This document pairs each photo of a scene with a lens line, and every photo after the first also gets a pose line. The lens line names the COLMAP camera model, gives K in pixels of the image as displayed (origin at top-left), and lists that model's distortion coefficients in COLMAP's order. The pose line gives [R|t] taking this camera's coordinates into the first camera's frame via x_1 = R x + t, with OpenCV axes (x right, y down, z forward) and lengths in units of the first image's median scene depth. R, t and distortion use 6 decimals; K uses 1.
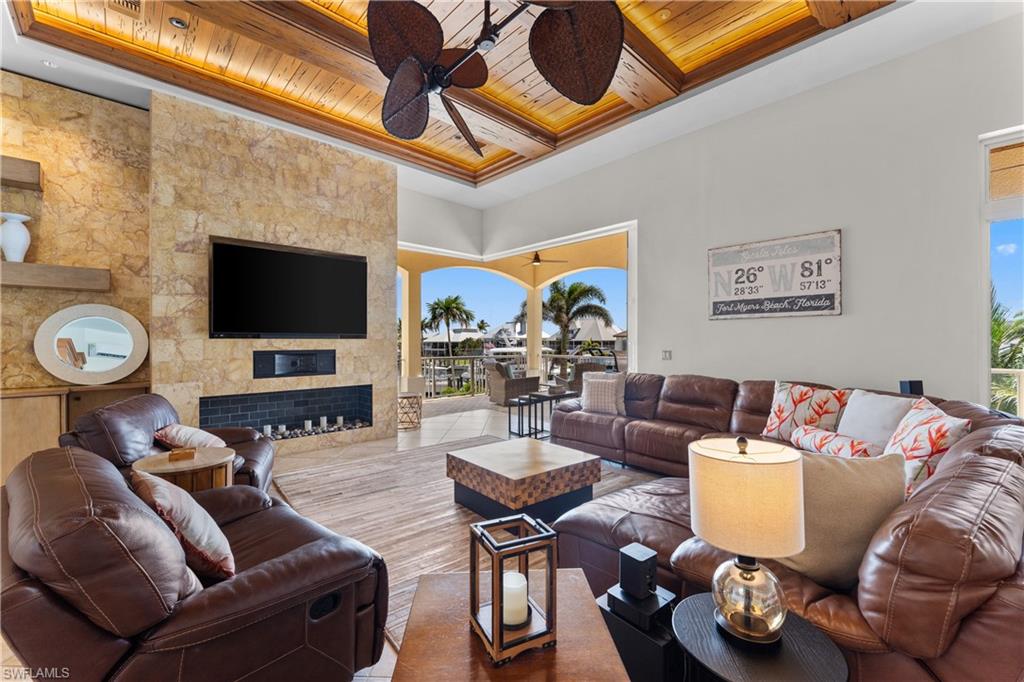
lens RADIAL K [[413.8, 0, 505.3], [0, 413.8, 341.8], [0, 0, 1]] dist [-0.000113, -0.000186]
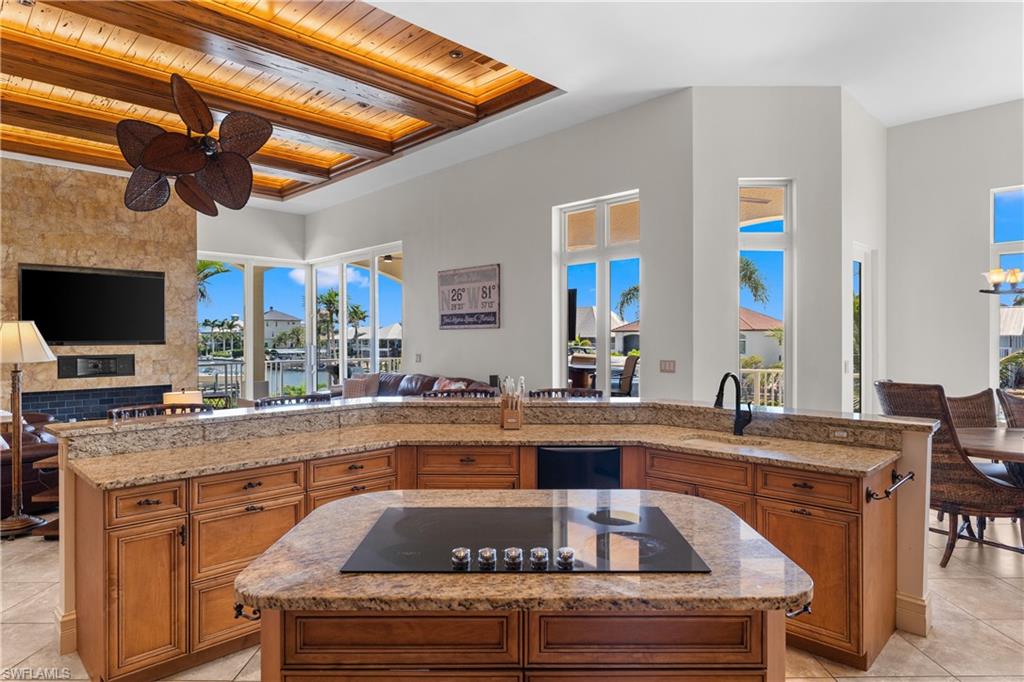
lens RADIAL K [[590.1, 0, 515.6], [0, 590.1, 342.6], [0, 0, 1]] dist [-0.004805, -0.001143]
pose [[0.999293, -0.003096, 0.037464, 0.643216], [0.002714, 0.999944, 0.010243, -0.029794], [-0.037494, -0.010134, 0.999245, -0.744164]]
